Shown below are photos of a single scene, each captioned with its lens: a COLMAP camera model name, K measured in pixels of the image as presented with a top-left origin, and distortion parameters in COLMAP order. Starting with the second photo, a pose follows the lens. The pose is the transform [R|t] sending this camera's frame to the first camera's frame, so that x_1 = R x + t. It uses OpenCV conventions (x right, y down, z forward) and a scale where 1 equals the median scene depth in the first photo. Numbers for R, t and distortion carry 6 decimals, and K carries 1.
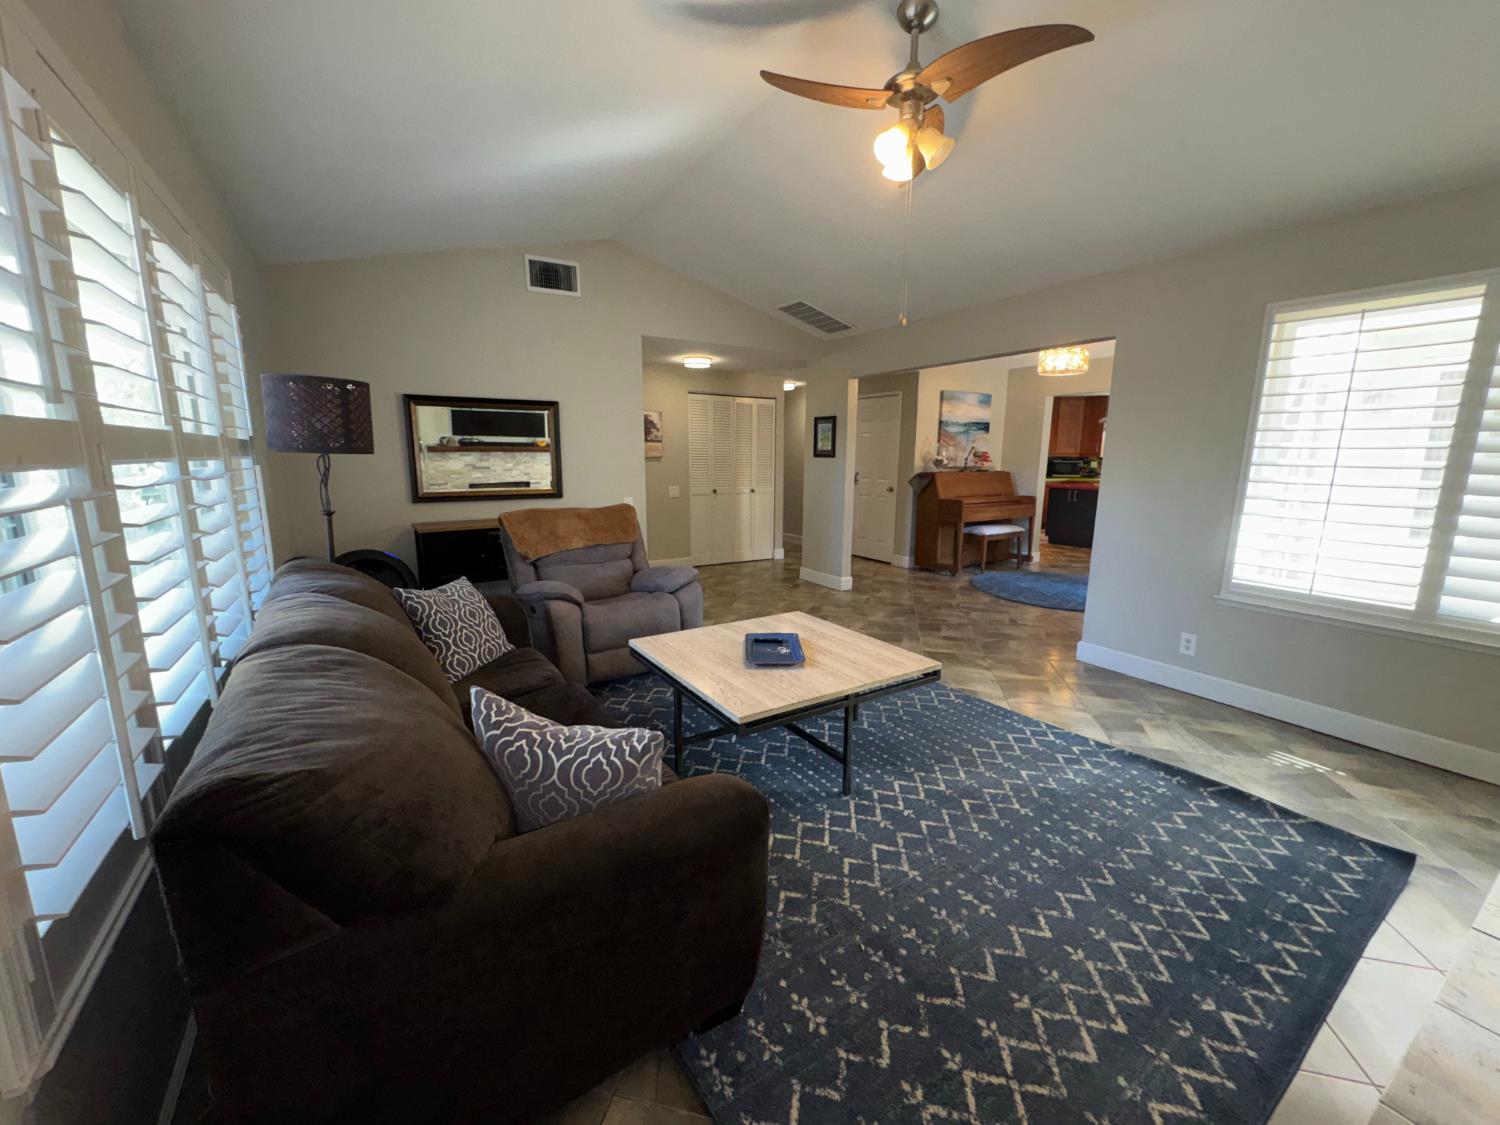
lens RADIAL K [[604.4, 0, 756.7], [0, 604.4, 557.0], [0, 0, 1]] dist [-0.003245, 0.000911]
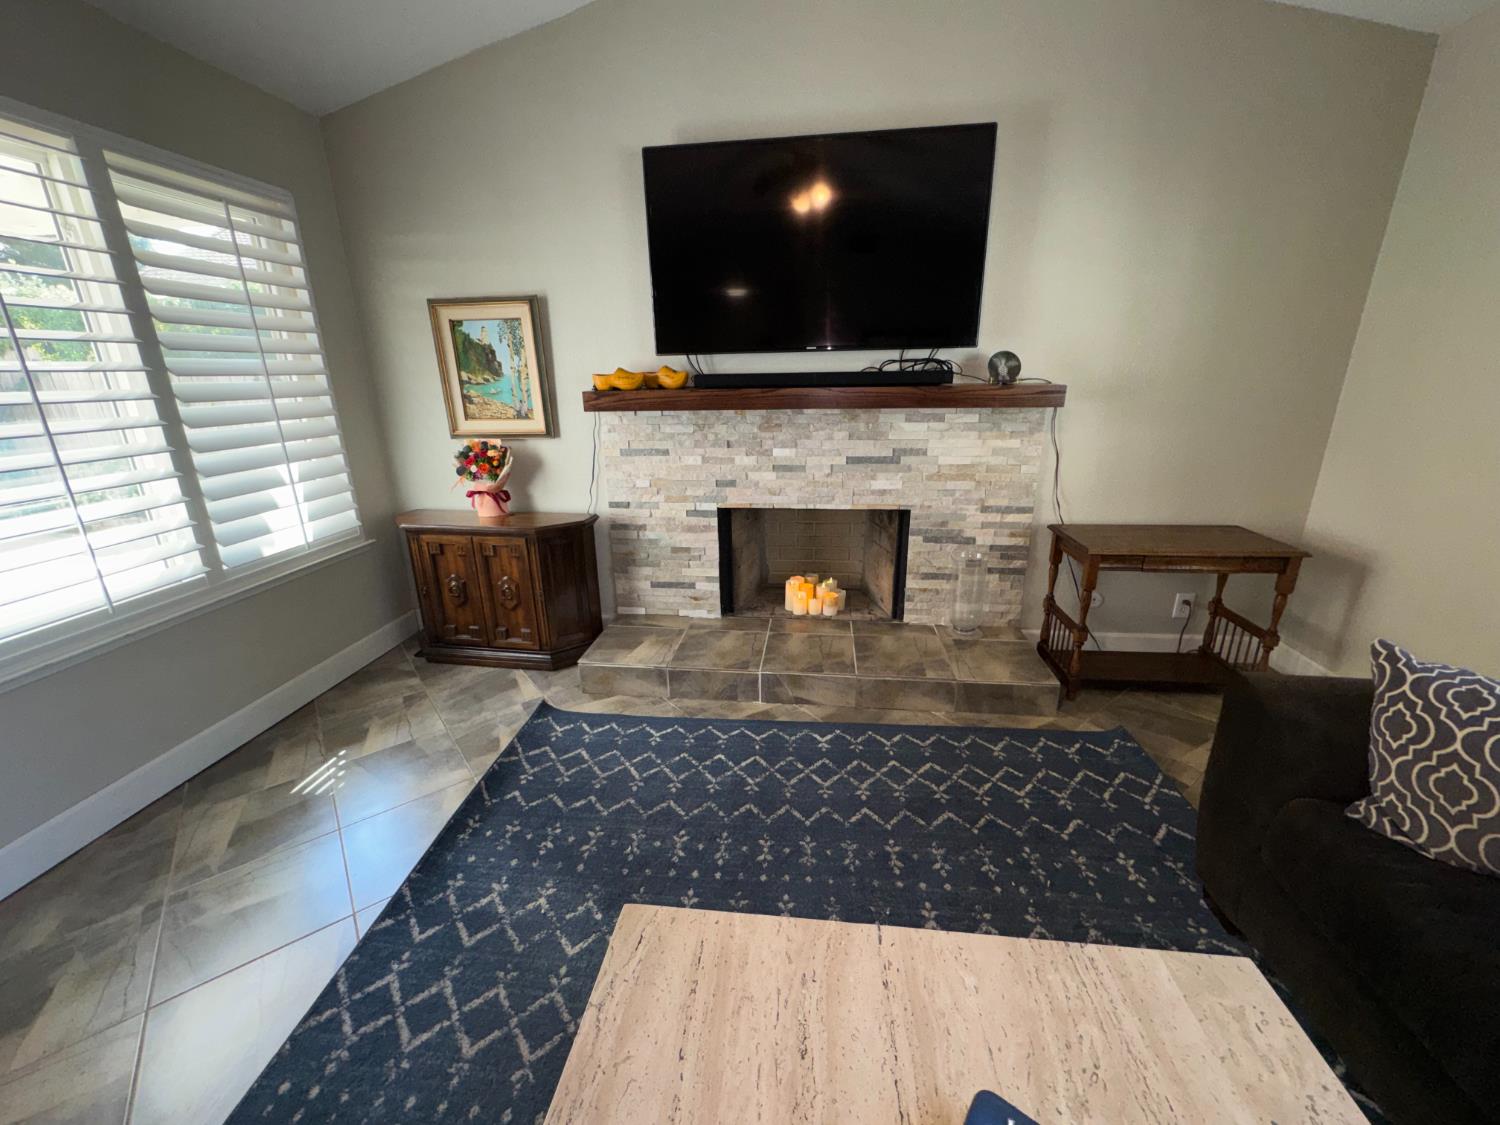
lens RADIAL K [[604.4, 0, 747.9], [0, 604.4, 563.6], [0, 0, 1]] dist [-0.003245, 0.000911]
pose [[-0.771767, -0.189636, 0.606971, 0.037805], [0.118463, 0.894915, 0.430224, -0.212344], [-0.624774, 0.403937, -0.668201, 1.207346]]
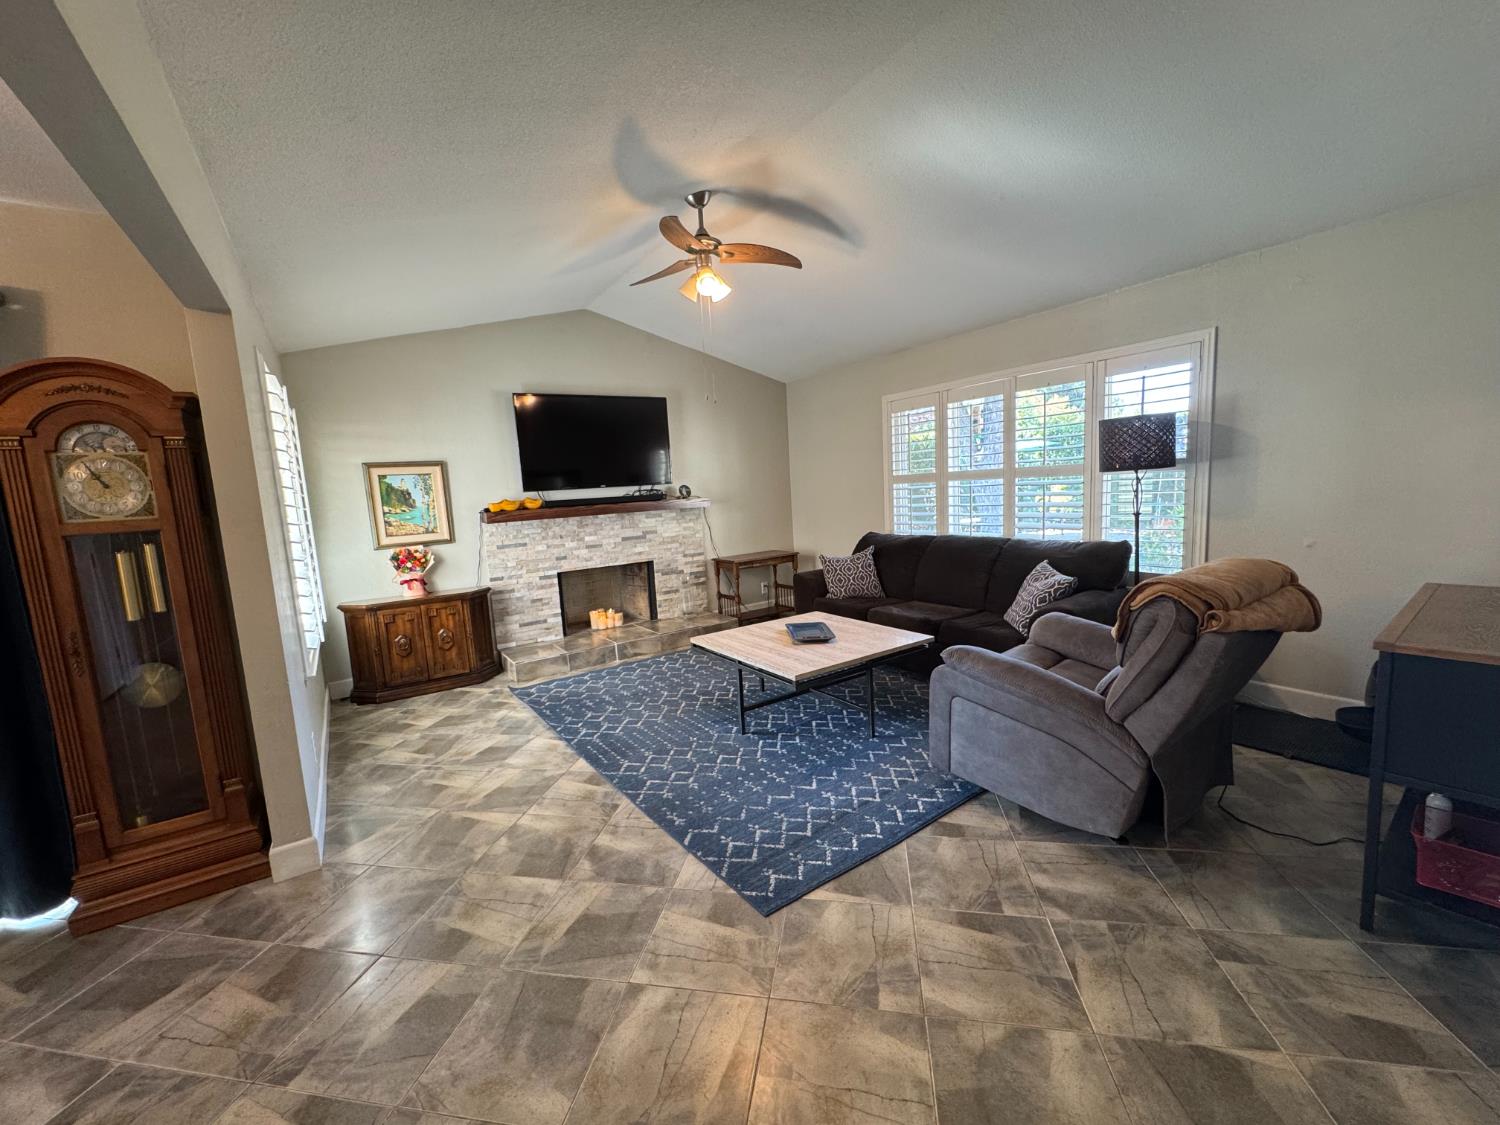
lens RADIAL K [[604.4, 0, 751.9], [0, 604.4, 567.2], [0, 0, 1]] dist [-0.003245, 0.000911]
pose [[-0.998299, 0.053871, -0.022290, 0.194917], [0.044755, 0.953150, 0.299167, -0.432904], [0.037362, 0.297661, -0.953940, 2.477835]]
